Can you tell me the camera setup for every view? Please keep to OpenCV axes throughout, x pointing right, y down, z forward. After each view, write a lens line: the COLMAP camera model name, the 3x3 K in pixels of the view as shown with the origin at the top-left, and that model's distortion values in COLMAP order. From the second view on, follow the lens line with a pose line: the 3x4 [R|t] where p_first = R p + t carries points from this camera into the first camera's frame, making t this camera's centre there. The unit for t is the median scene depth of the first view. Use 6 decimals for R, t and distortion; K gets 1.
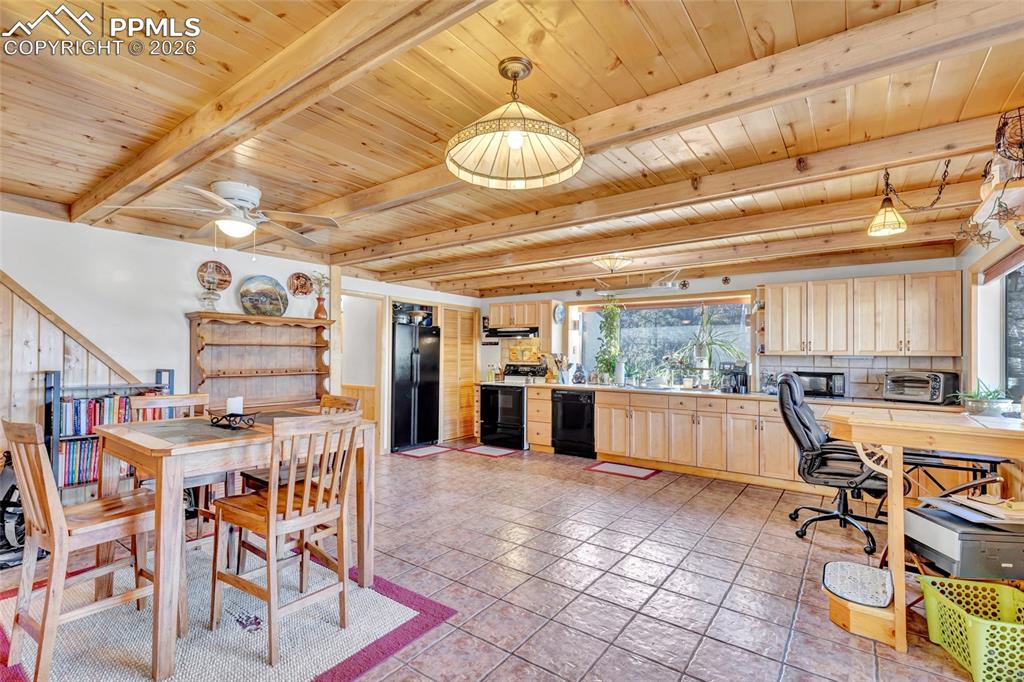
lens RADIAL K [[468.0, 0, 512.2], [0, 468.0, 348.9], [0, 0, 1]] dist [0.004123, 0.000266]
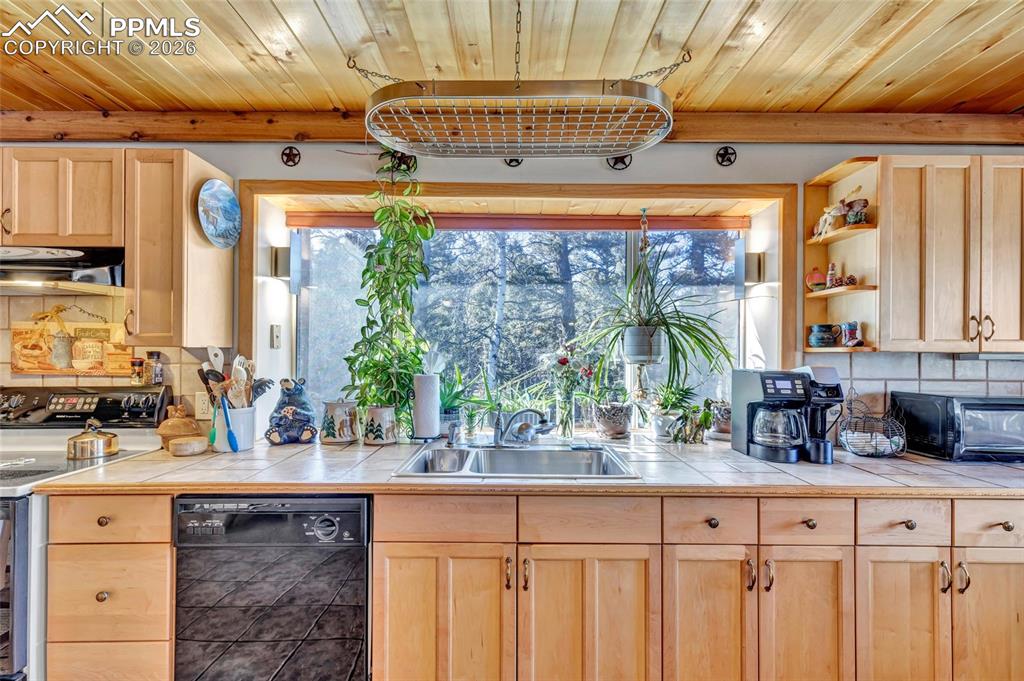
lens RADIAL K [[468.0, 0, 512.2], [0, 468.0, 348.4], [0, 0, 1]] dist [0.004123, 0.000266]
pose [[0.804583, 0.002066, 0.593836, 0.075298], [-0.007025, 0.999957, 0.006038, 0.007394], [-0.593798, -0.009030, 0.804563, 0.659315]]
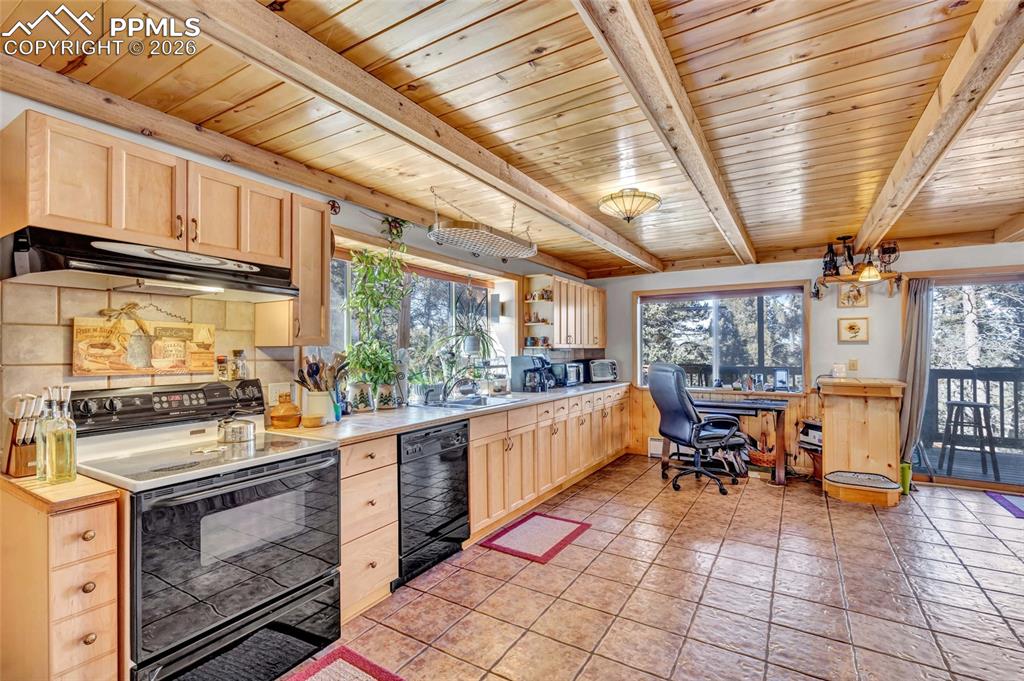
lens RADIAL K [[468.0, 0, 512.2], [0, 468.0, 348.4], [0, 0, 1]] dist [0.004123, 0.000266]
pose [[-0.084919, -0.001116, 0.996387, -0.304500], [-0.008295, 0.999966, 0.000413, 0.009870], [-0.996353, -0.008230, -0.084926, 0.875089]]
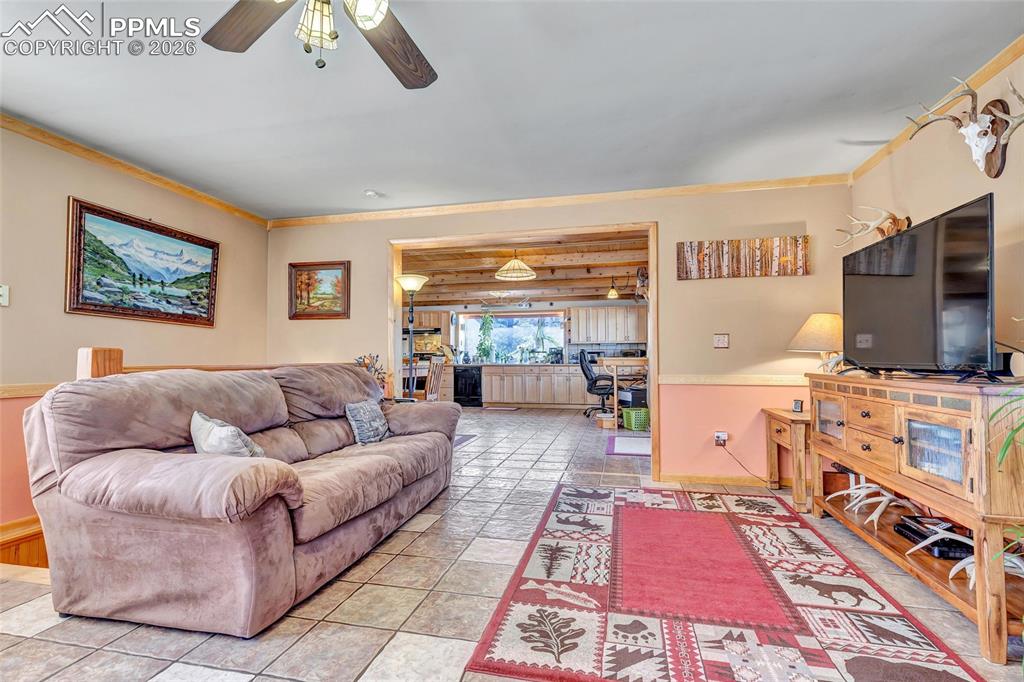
lens RADIAL K [[468.0, 0, 512.2], [0, 468.0, 348.9], [0, 0, 1]] dist [0.004123, 0.000266]
pose [[0.920024, 0.000998, 0.391860, -0.336819], [0.004041, 0.999919, -0.012034, 0.043329], [-0.391841, 0.012655, 0.919946, -0.523211]]
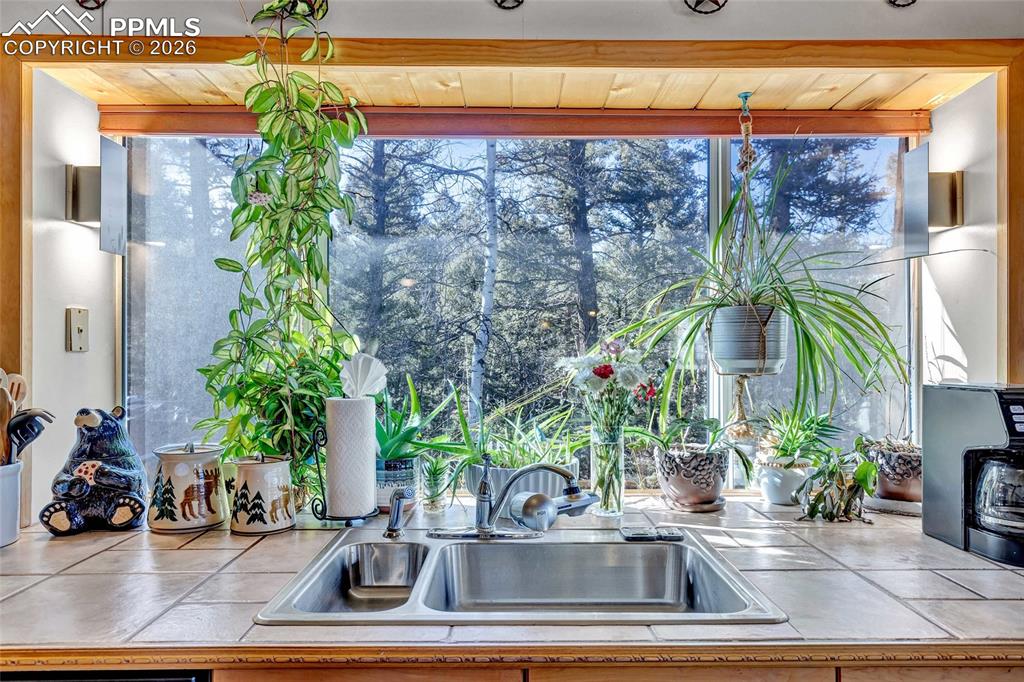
lens RADIAL K [[649.7, 0, 512.0], [0, 649.7, 353.0], [0, 0, 1]] dist [0.000841, 0.000146]
pose [[0.798981, -0.006934, 0.601316, 0.122369], [0.000965, 0.999947, 0.010249, 0.008563], [-0.601355, -0.007608, 0.798945, 0.725079]]
